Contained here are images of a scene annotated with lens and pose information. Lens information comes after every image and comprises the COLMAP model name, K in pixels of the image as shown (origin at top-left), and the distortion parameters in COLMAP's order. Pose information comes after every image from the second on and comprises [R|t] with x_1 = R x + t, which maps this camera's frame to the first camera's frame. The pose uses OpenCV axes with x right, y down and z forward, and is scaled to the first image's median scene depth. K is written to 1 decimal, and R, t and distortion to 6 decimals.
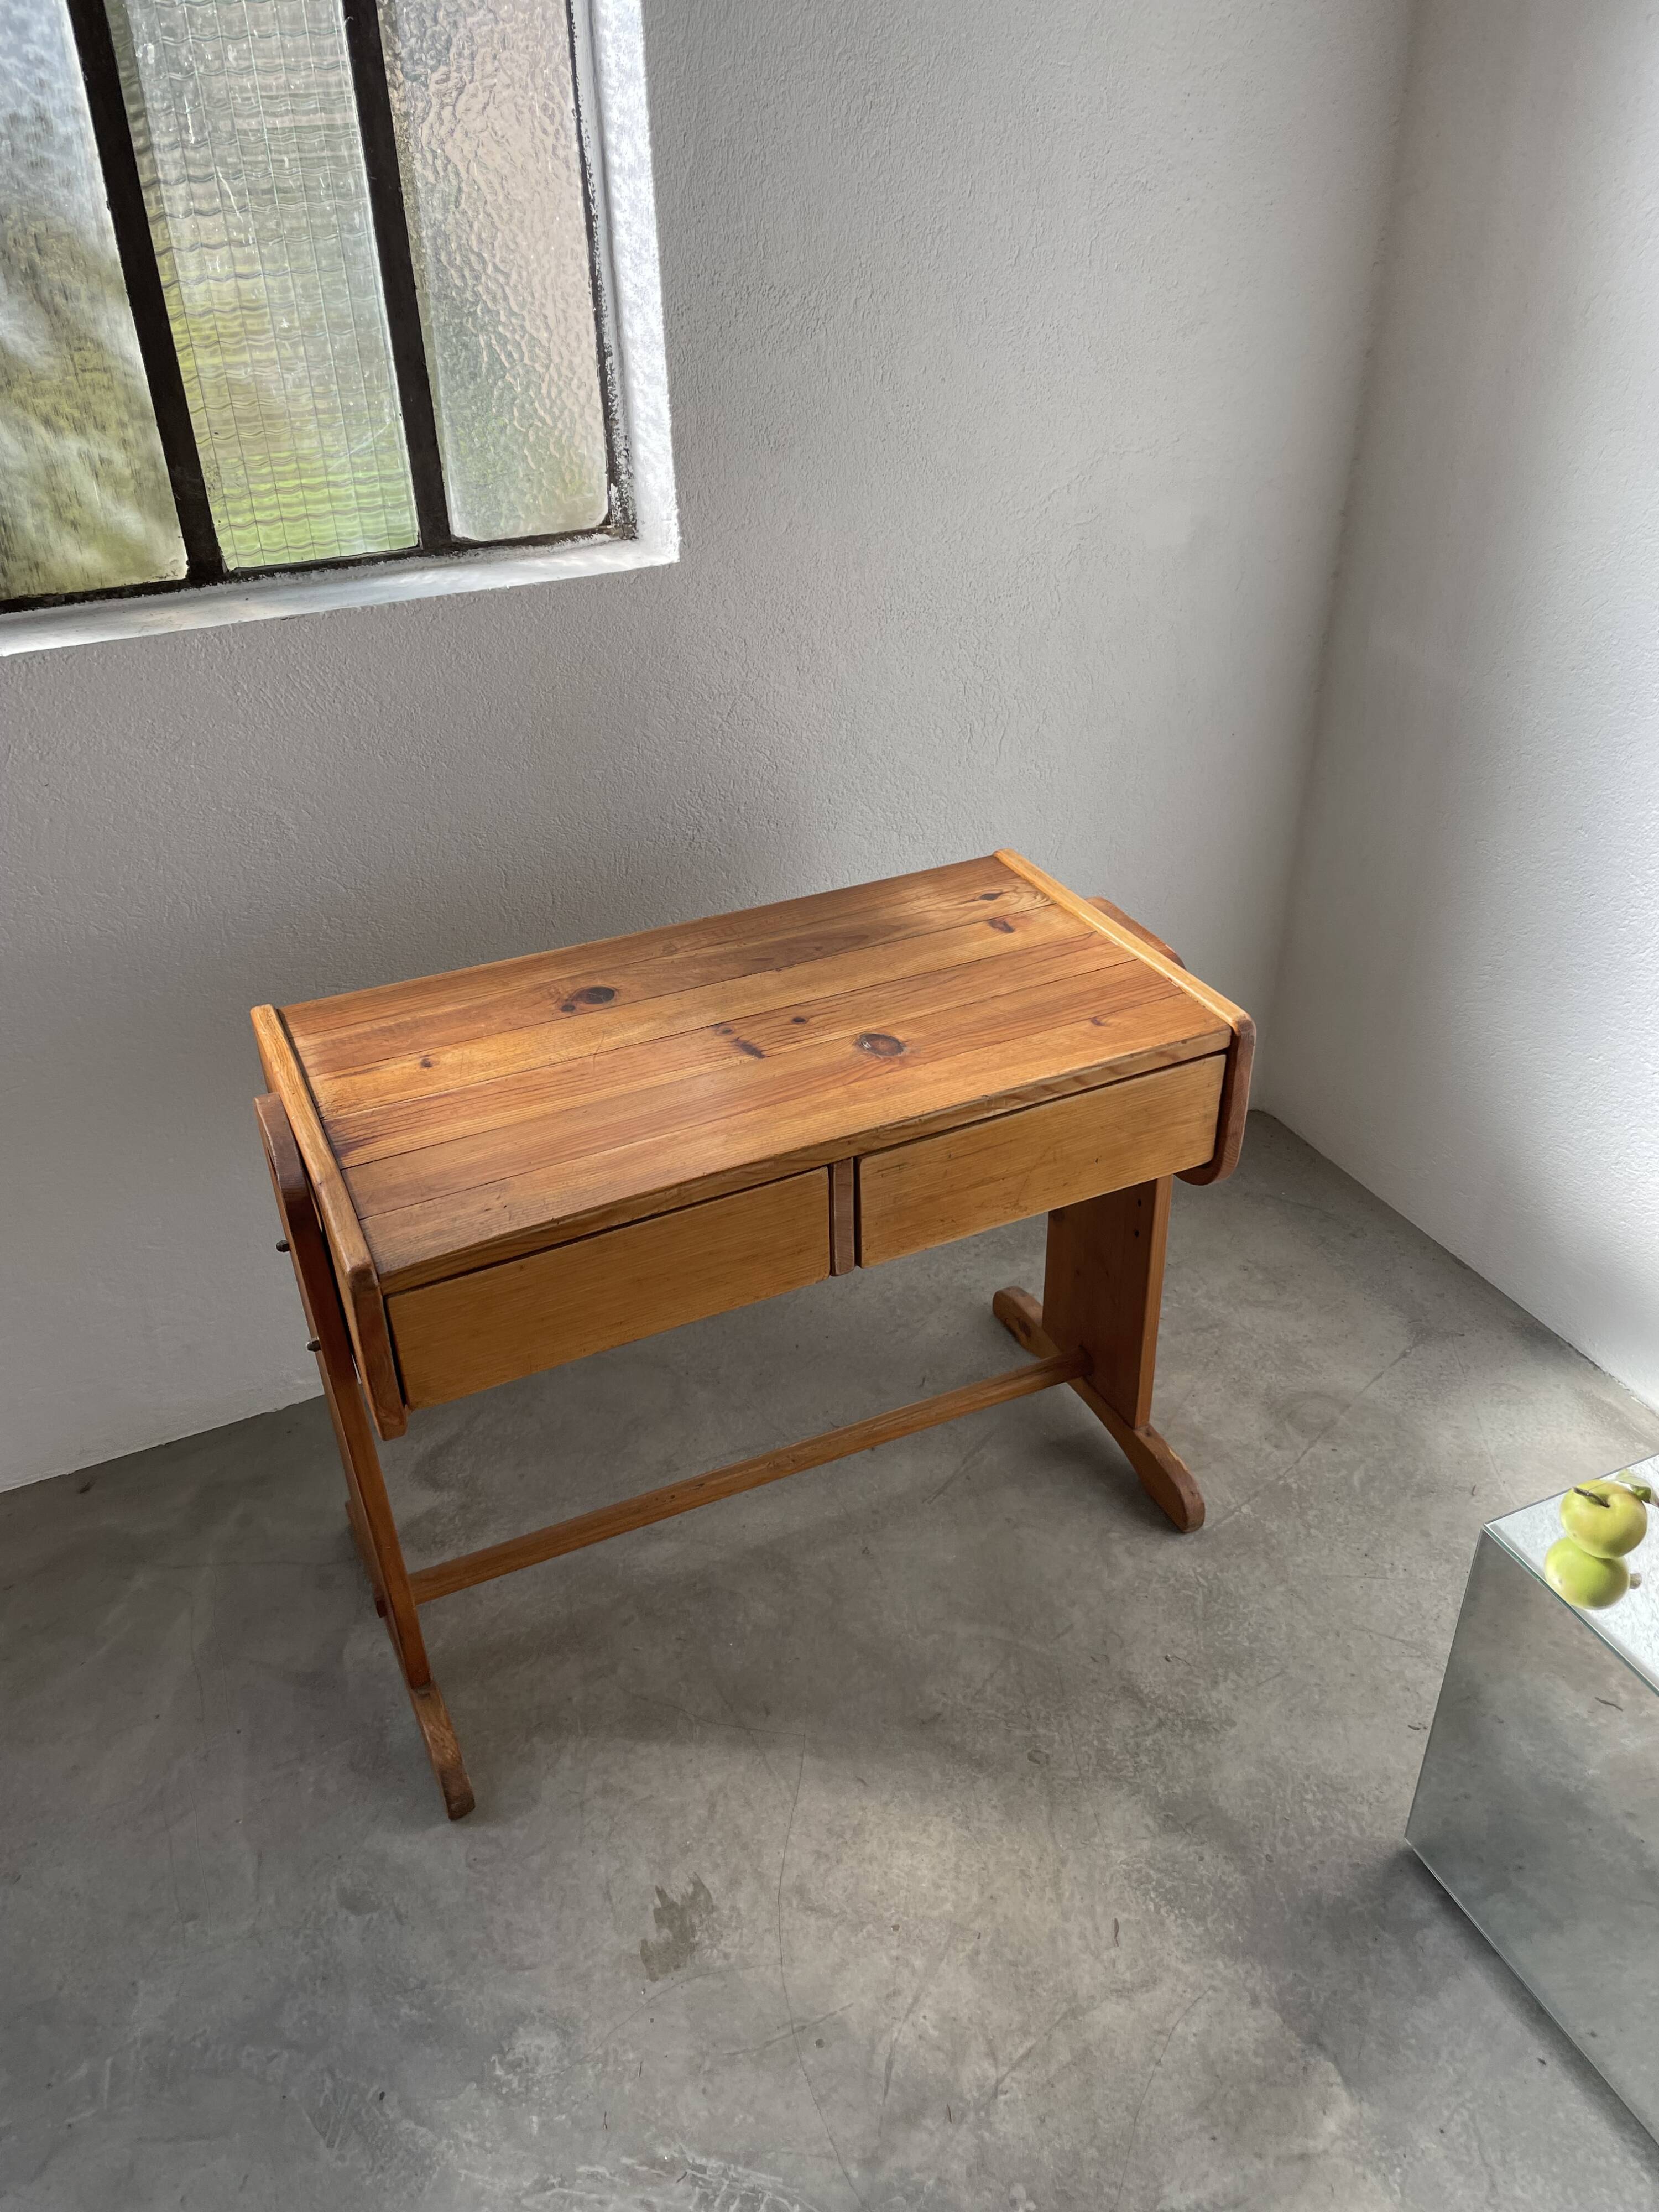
lens RADIAL K [[1693.1, 0, 808.8], [0, 1693.1, 1116.9], [0, 0, 1]] dist [0.085885, -0.124119]
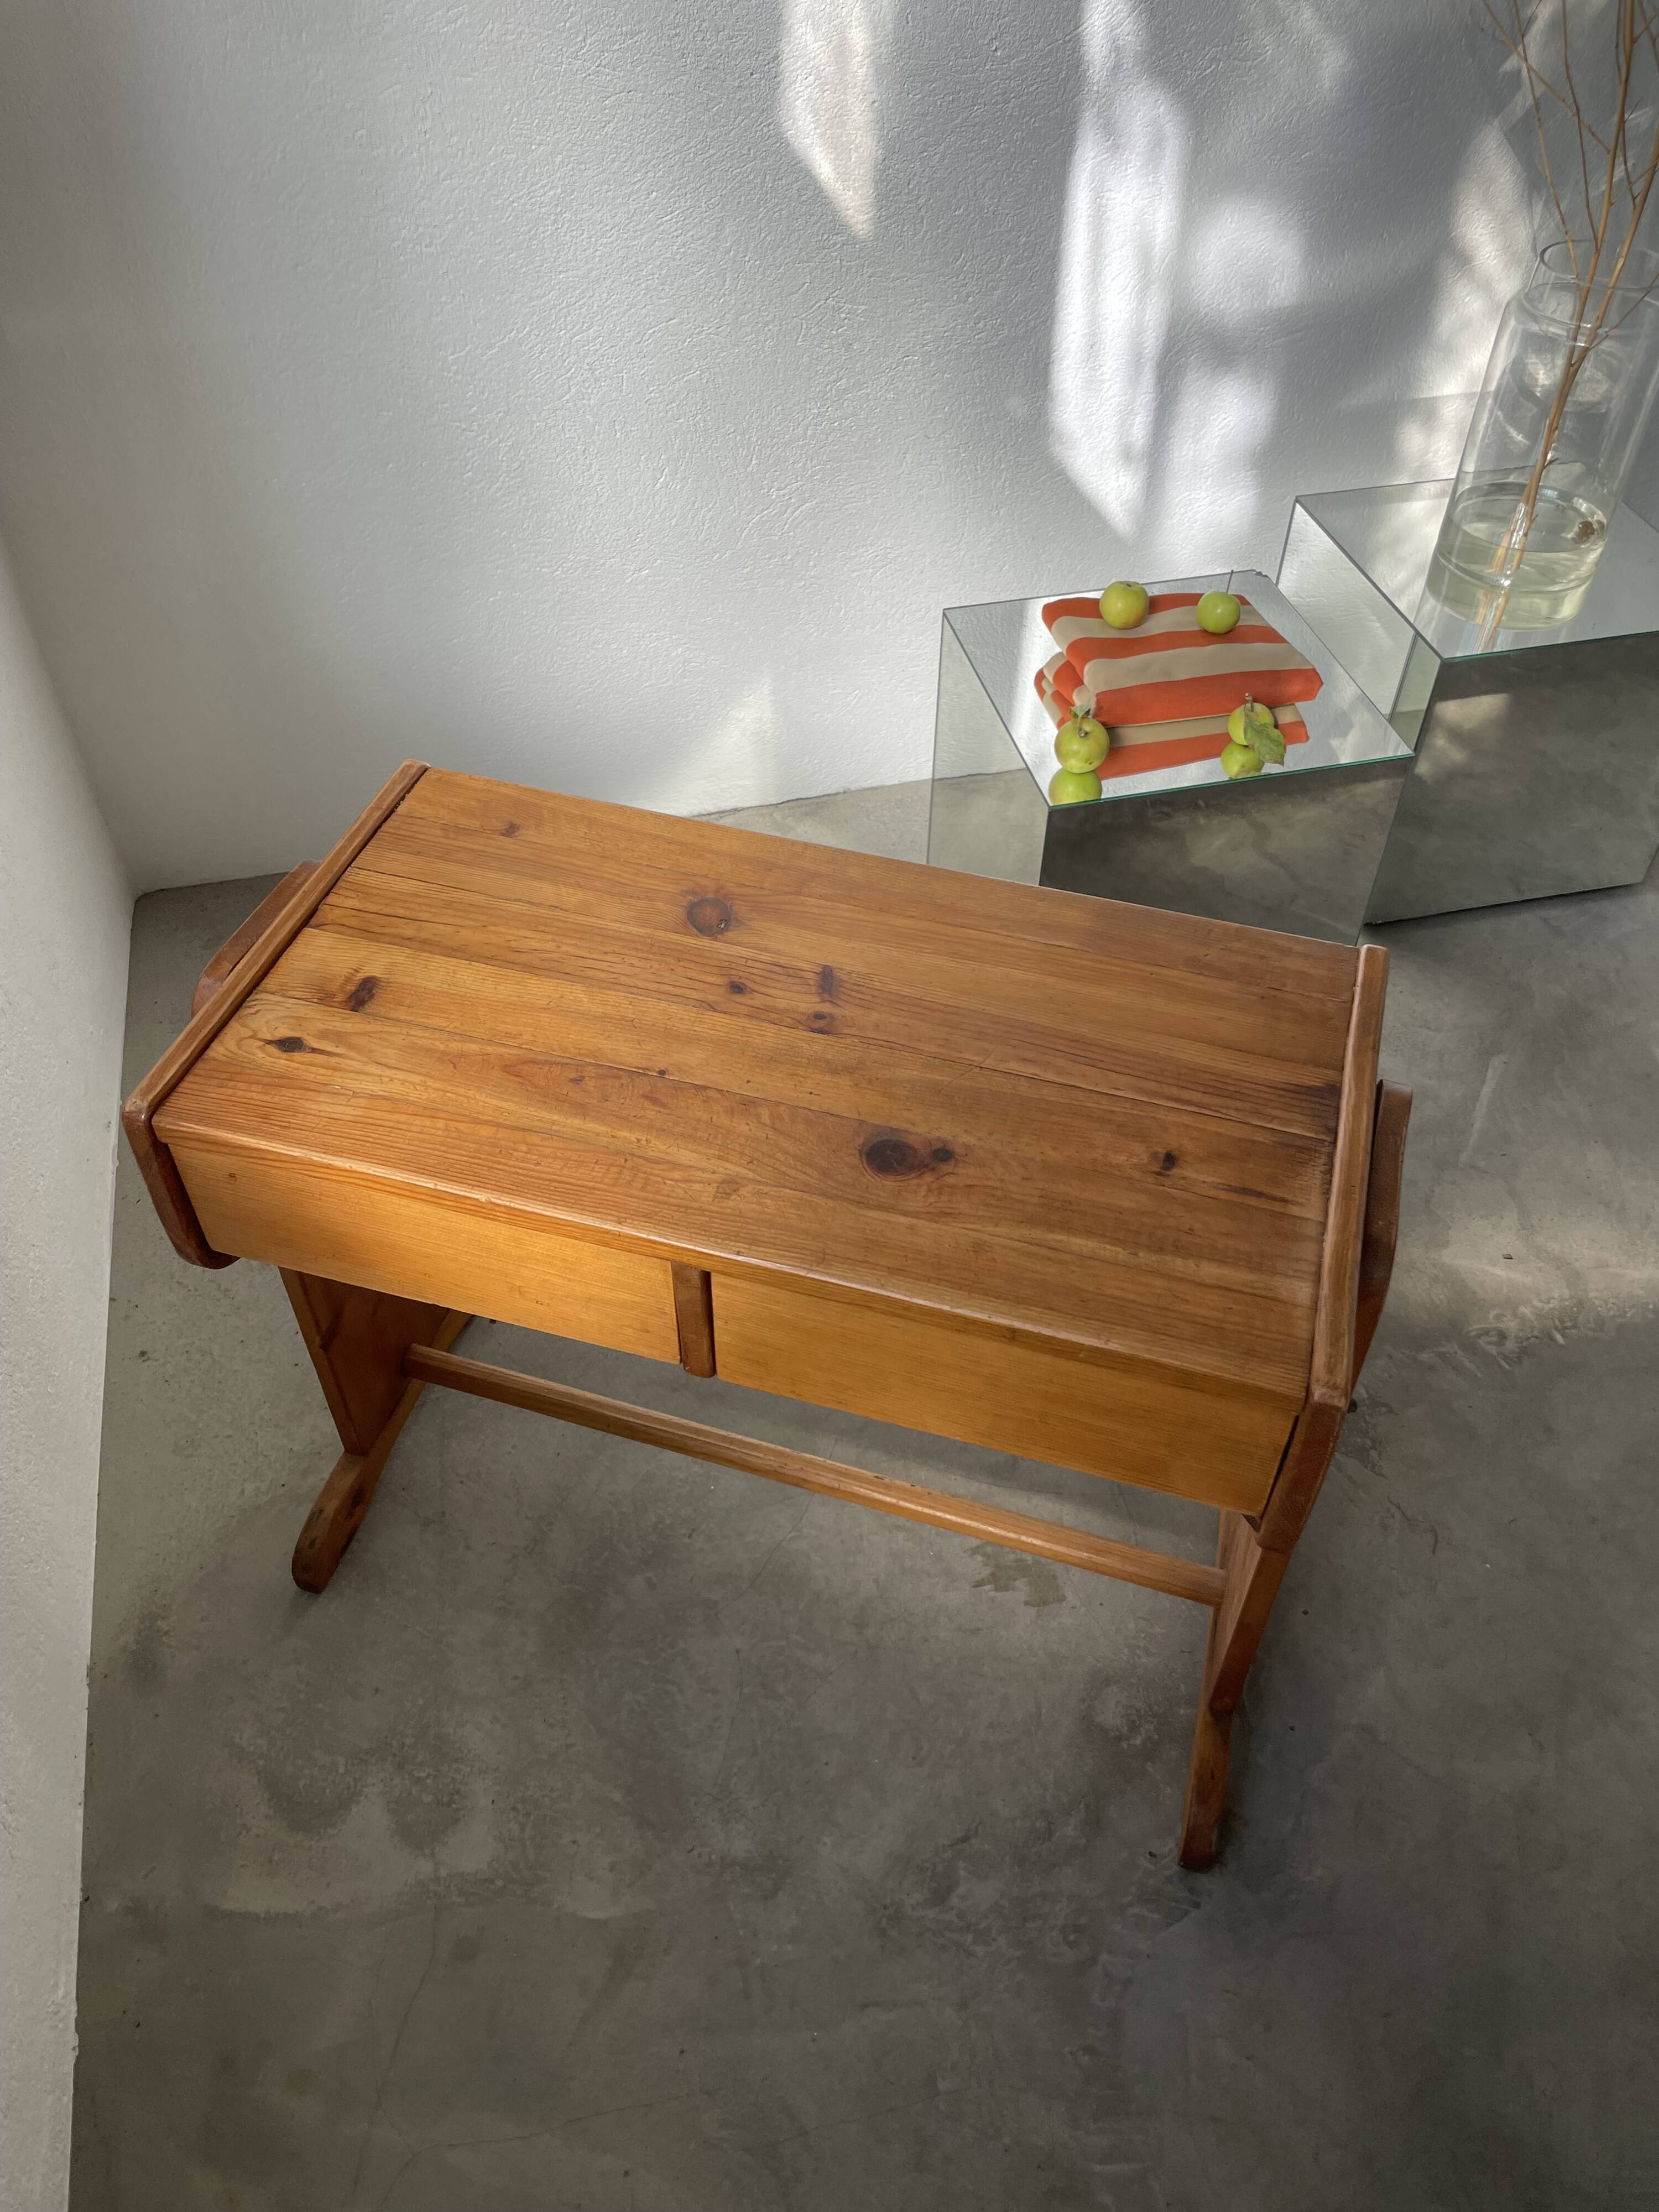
lens RADIAL K [[1693.1, 0, 813.5], [0, 1693.1, 1088.4], [0, 0, 1]] dist [0.085885, -0.124119]
pose [[0.180058, -0.671709, 0.718600, -0.595215], [0.532173, 0.680915, 0.503137, -0.304798], [-0.827267, 0.291826, 0.480069, 0.451016]]
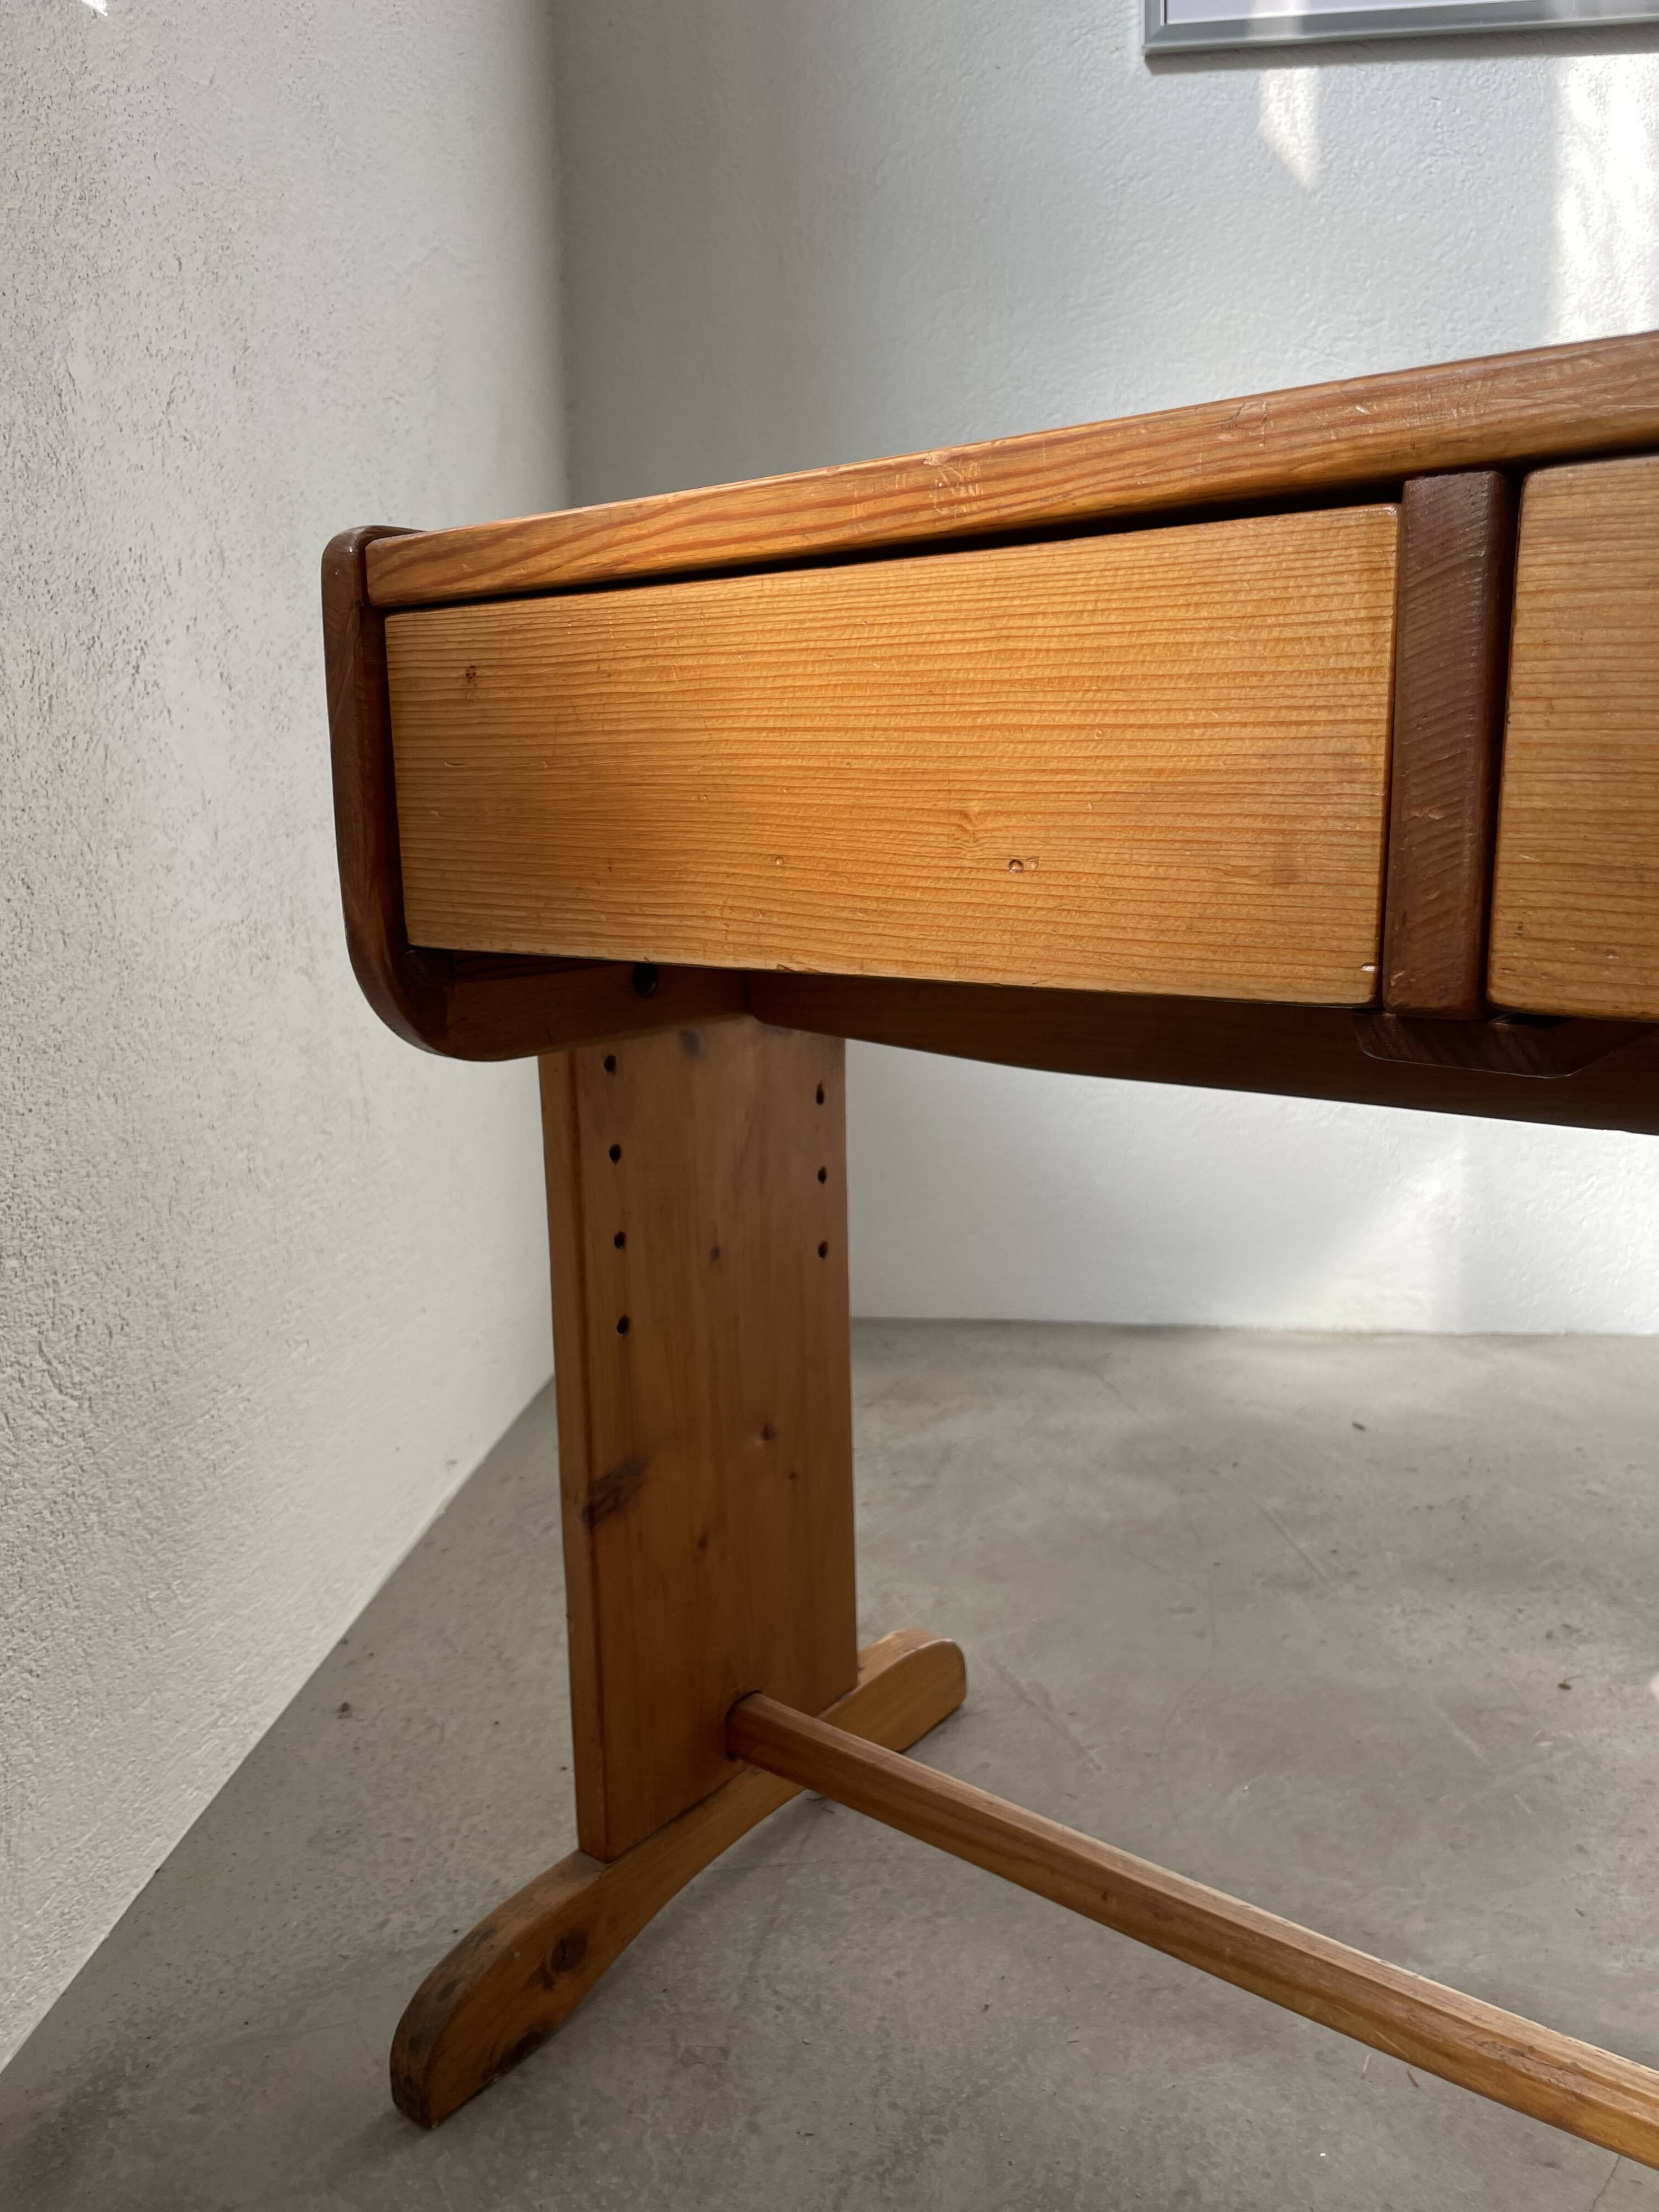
lens RADIAL K [[1693.1, 0, 841.2], [0, 1693.1, 1111.6], [0, 0, 1]] dist [0.085885, -0.124119]
pose [[0.505466, -0.131498, 0.852768, -0.435180], [0.464837, 0.874140, -0.140732, 0.102567], [-0.726932, 0.467534, 0.502973, 0.799193]]
